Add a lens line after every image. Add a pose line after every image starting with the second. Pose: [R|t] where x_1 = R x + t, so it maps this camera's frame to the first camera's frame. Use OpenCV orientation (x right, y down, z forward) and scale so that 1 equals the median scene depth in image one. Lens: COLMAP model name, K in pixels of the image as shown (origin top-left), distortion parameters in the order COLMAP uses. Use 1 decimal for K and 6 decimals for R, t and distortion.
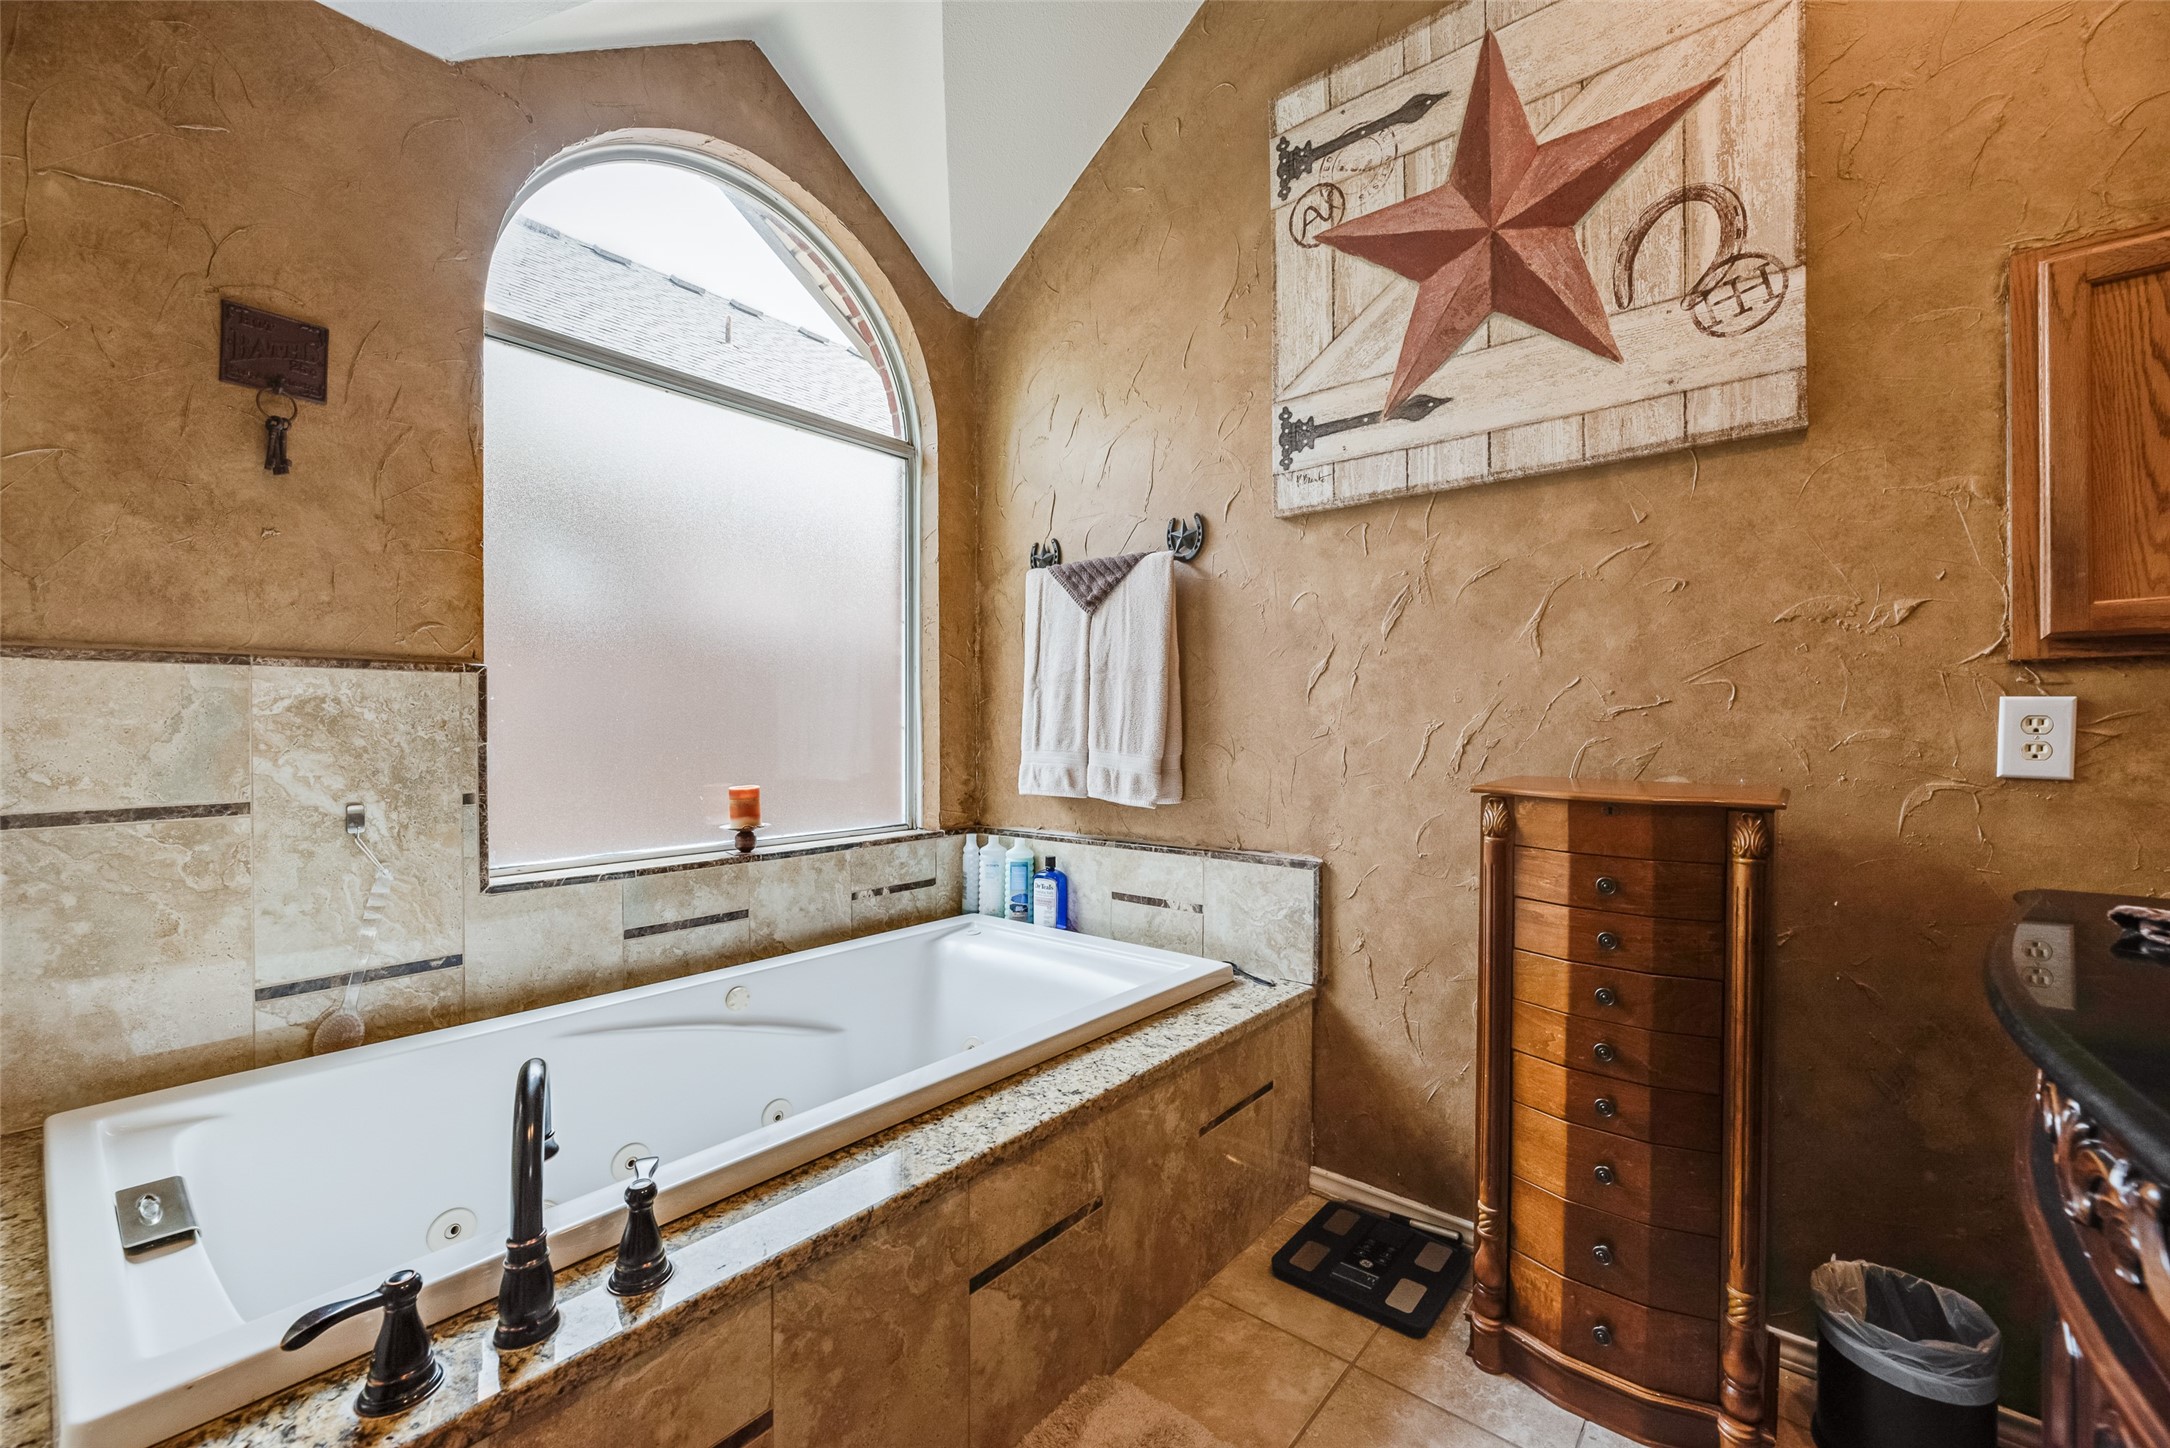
lens RADIAL K [[879.2, 0, 1087.1], [0, 879.2, 724.0], [0, 0, 1]] dist [0.002271, -0.000623]
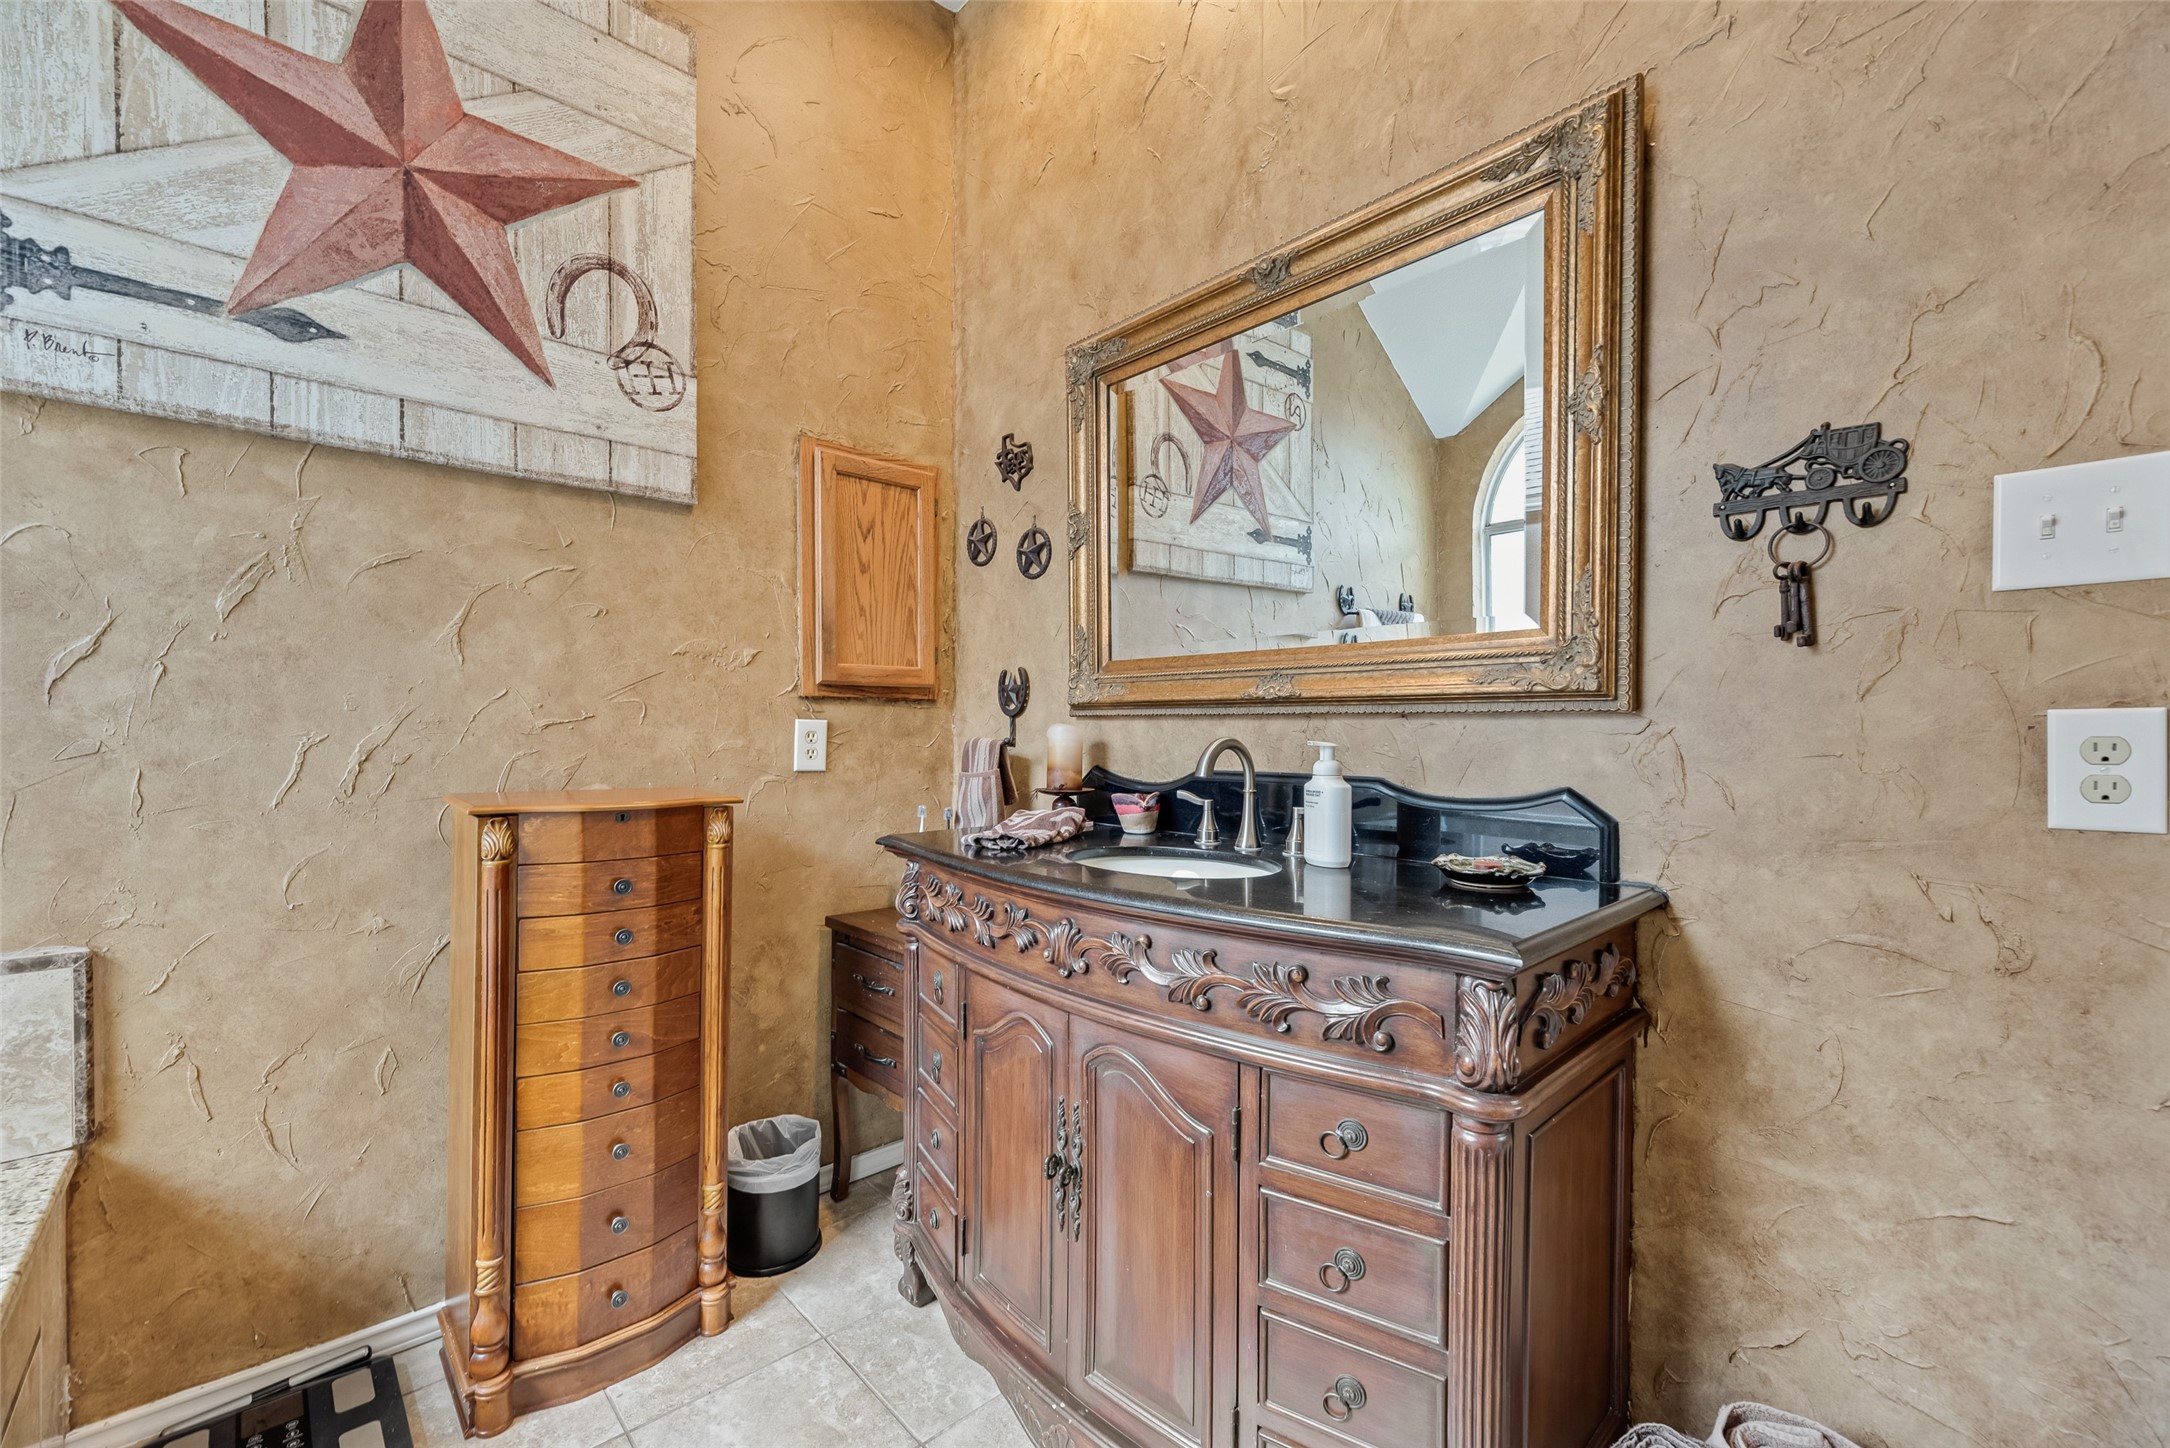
lens RADIAL K [[879.2, 0, 1089.7], [0, 879.2, 737.9], [0, 0, 1]] dist [0.002271, -0.000623]
pose [[0.127759, -0.007161, 0.991779, -0.337906], [-0.006275, 0.999948, 0.008028, -0.010861], [-0.991785, -0.007249, 0.127708, 0.232420]]
